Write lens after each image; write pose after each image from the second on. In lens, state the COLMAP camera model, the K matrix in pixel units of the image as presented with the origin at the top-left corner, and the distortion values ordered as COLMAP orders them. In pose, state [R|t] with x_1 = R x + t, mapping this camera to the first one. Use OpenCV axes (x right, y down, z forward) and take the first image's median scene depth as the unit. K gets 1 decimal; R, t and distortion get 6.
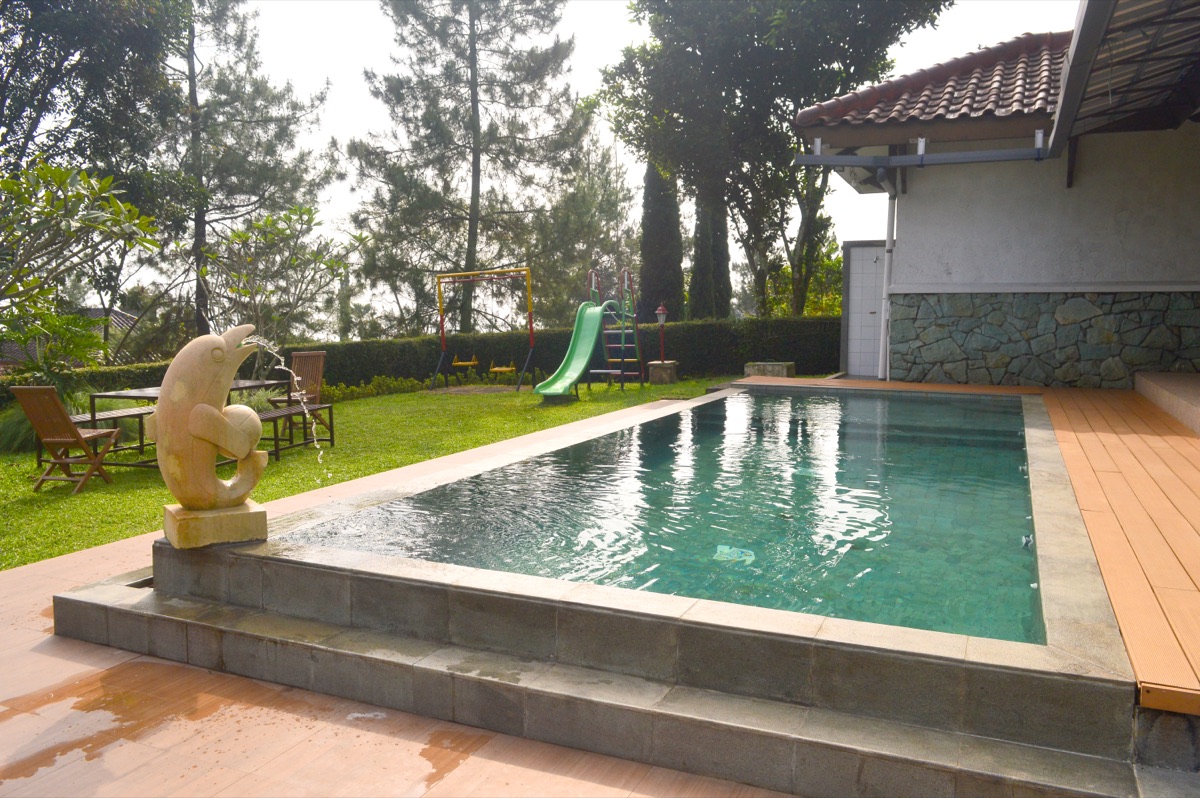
lens RADIAL K [[952.3, 0, 598.4], [0, 952.3, 398.3], [0, 0, 1]] dist [-0.027039, 0.020614]
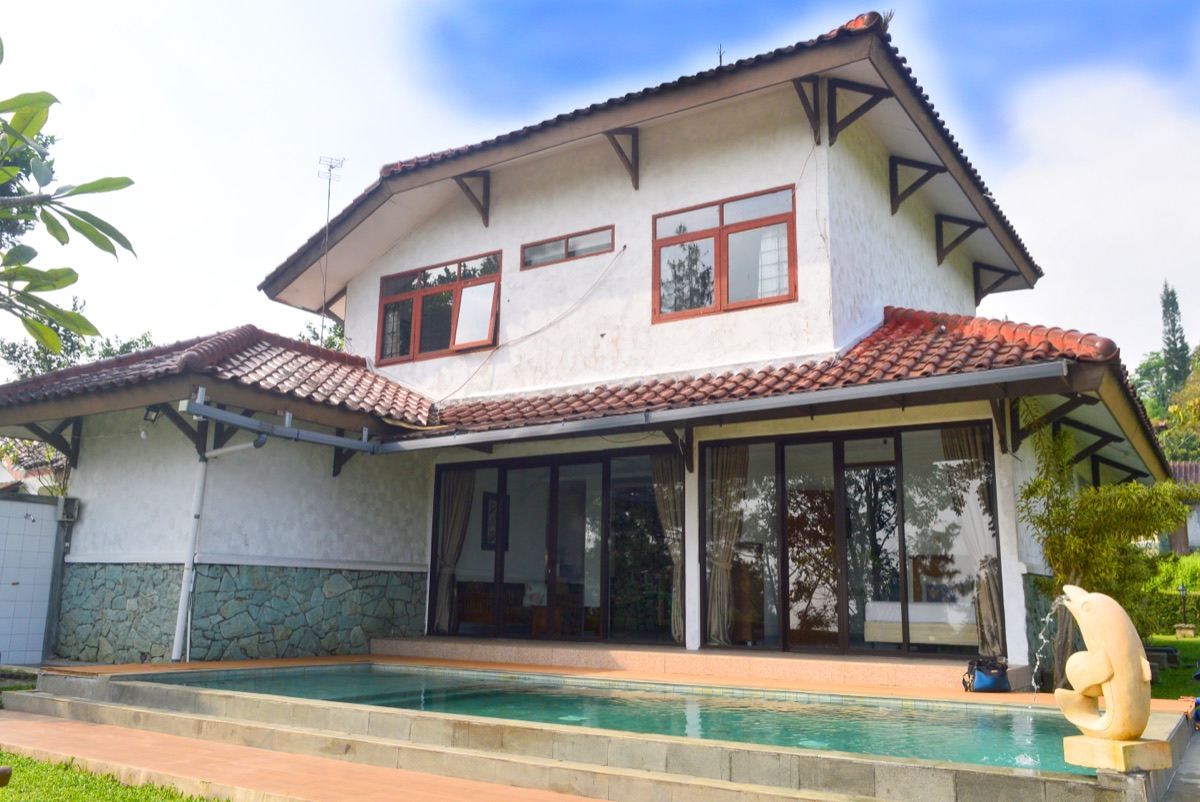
lens RADIAL K [[952.3, 0, 600.6], [0, 952.3, 402.0], [0, 0, 1]] dist [-0.027039, 0.020614]
pose [[0.165716, 0.196122, 0.966475, -0.562411], [0.068655, 0.975354, -0.209695, -0.044913], [-0.983781, 0.101103, 0.148167, 0.482690]]
